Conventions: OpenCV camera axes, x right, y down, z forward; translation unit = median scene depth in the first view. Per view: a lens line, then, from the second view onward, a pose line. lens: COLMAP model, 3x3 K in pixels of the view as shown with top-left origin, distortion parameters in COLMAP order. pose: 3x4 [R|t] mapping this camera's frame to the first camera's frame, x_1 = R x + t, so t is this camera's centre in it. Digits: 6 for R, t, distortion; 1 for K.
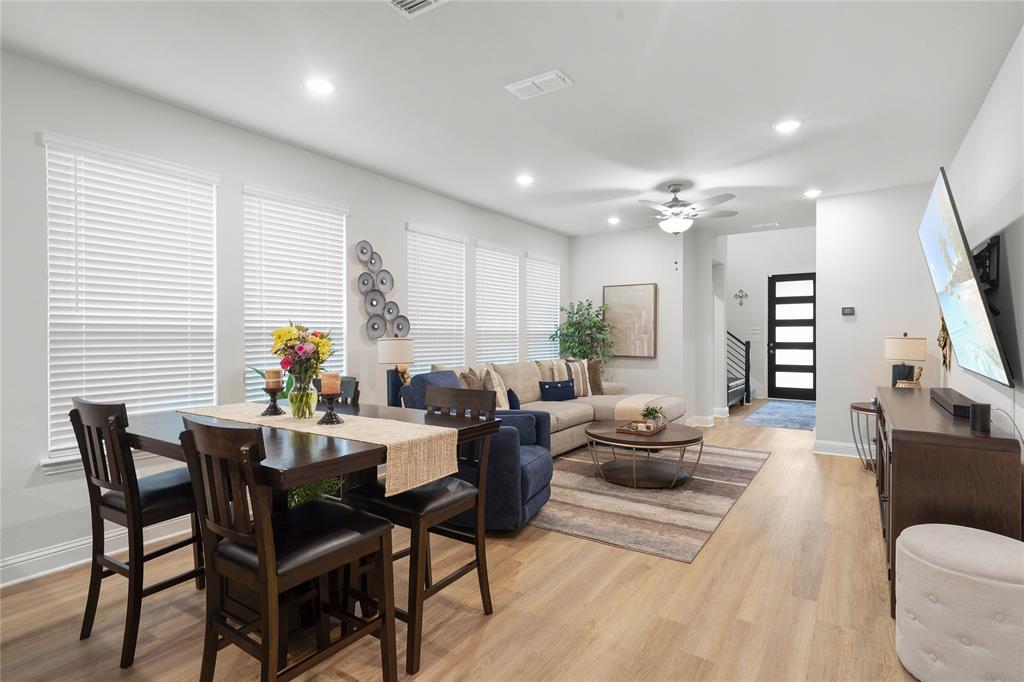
lens RADIAL K [[501.0, 0, 512.0], [0, 501.0, 341.0], [0, 0, 1]] dist [-0.000225, 0.000064]
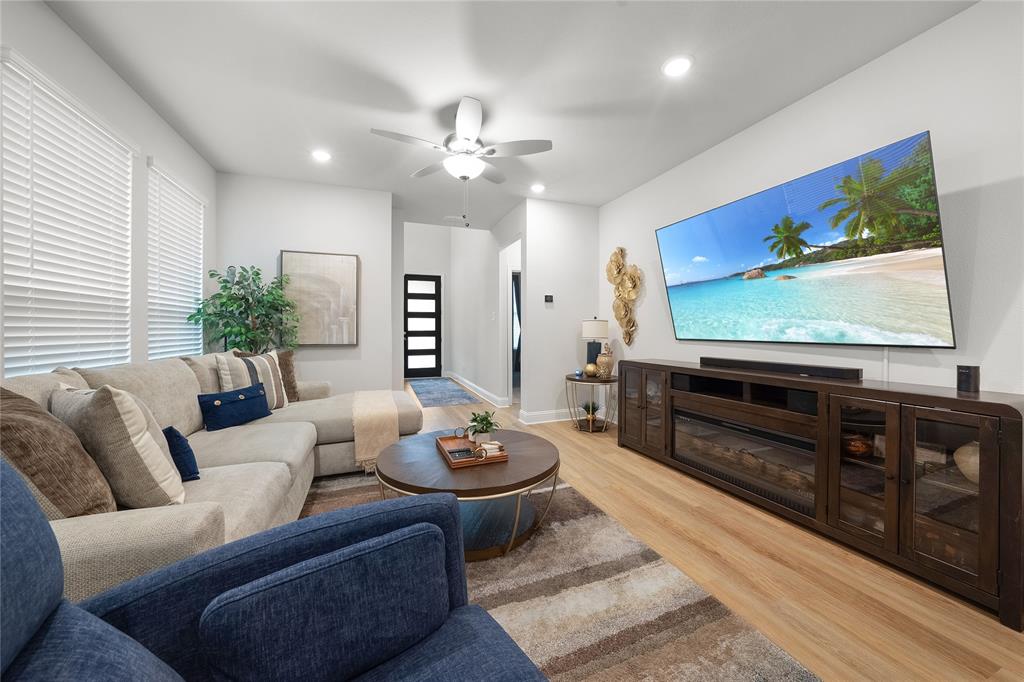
lens RADIAL K [[356.5, 0, 498.7], [0, 356.5, 343.0], [0, 0, 1]] dist [-0.019689, 0.000246]
pose [[0.574189, -0.026928, 0.818280, -0.062609], [0.011074, 0.999623, 0.025125, 0.017702], [-0.818648, -0.005365, 0.574271, 0.488674]]
